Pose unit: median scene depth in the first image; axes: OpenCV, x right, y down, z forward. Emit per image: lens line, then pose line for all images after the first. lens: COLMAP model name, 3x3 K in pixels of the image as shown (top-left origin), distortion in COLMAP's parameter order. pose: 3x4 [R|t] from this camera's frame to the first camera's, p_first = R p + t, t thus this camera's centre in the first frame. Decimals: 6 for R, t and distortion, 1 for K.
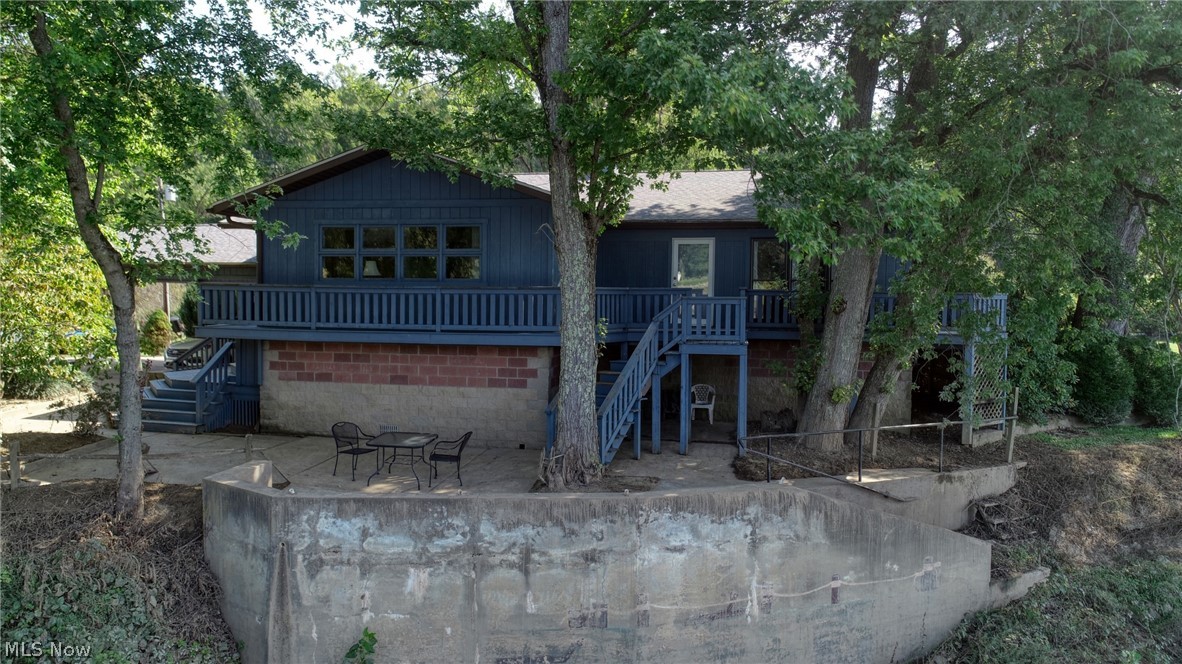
lens RADIAL K [[817.7, 0, 589.5], [0, 817.7, 330.5], [0, 0, 1]] dist [0.007438, 0.001591]
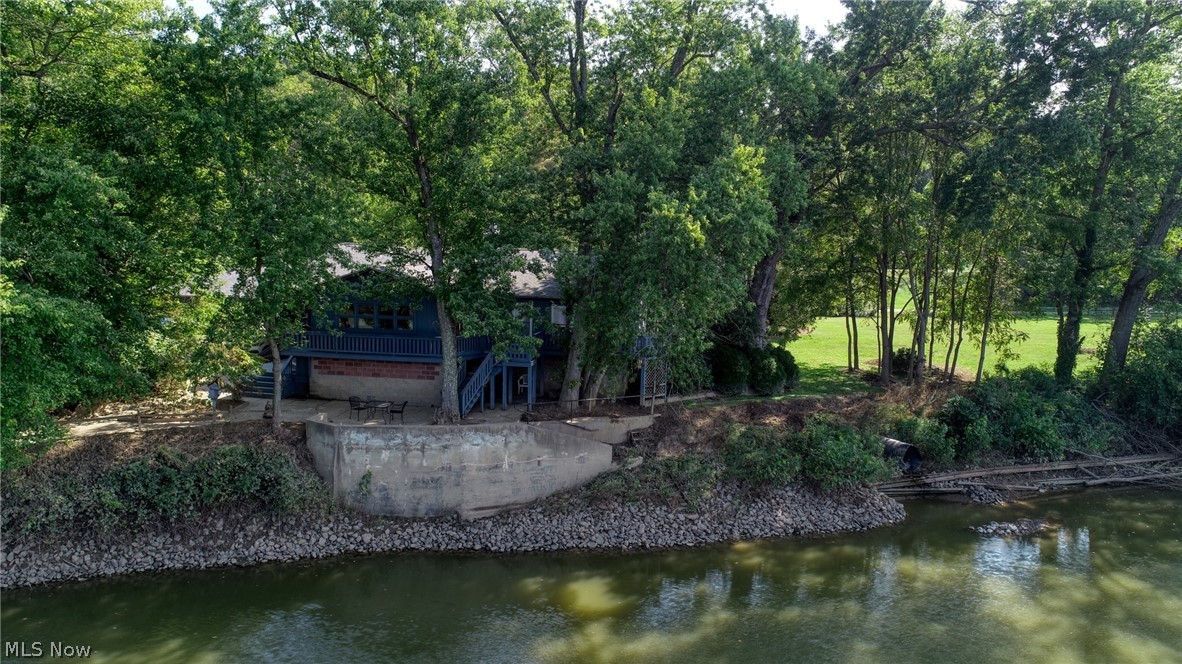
lens RADIAL K [[817.7, 0, 592.9], [0, 817.7, 333.4], [0, 0, 1]] dist [0.007438, 0.001591]
pose [[0.998852, 0.010763, 0.046671, 0.351732], [-0.014092, 0.997335, 0.071588, -0.312820], [-0.045776, -0.072164, 0.996342, -1.731934]]
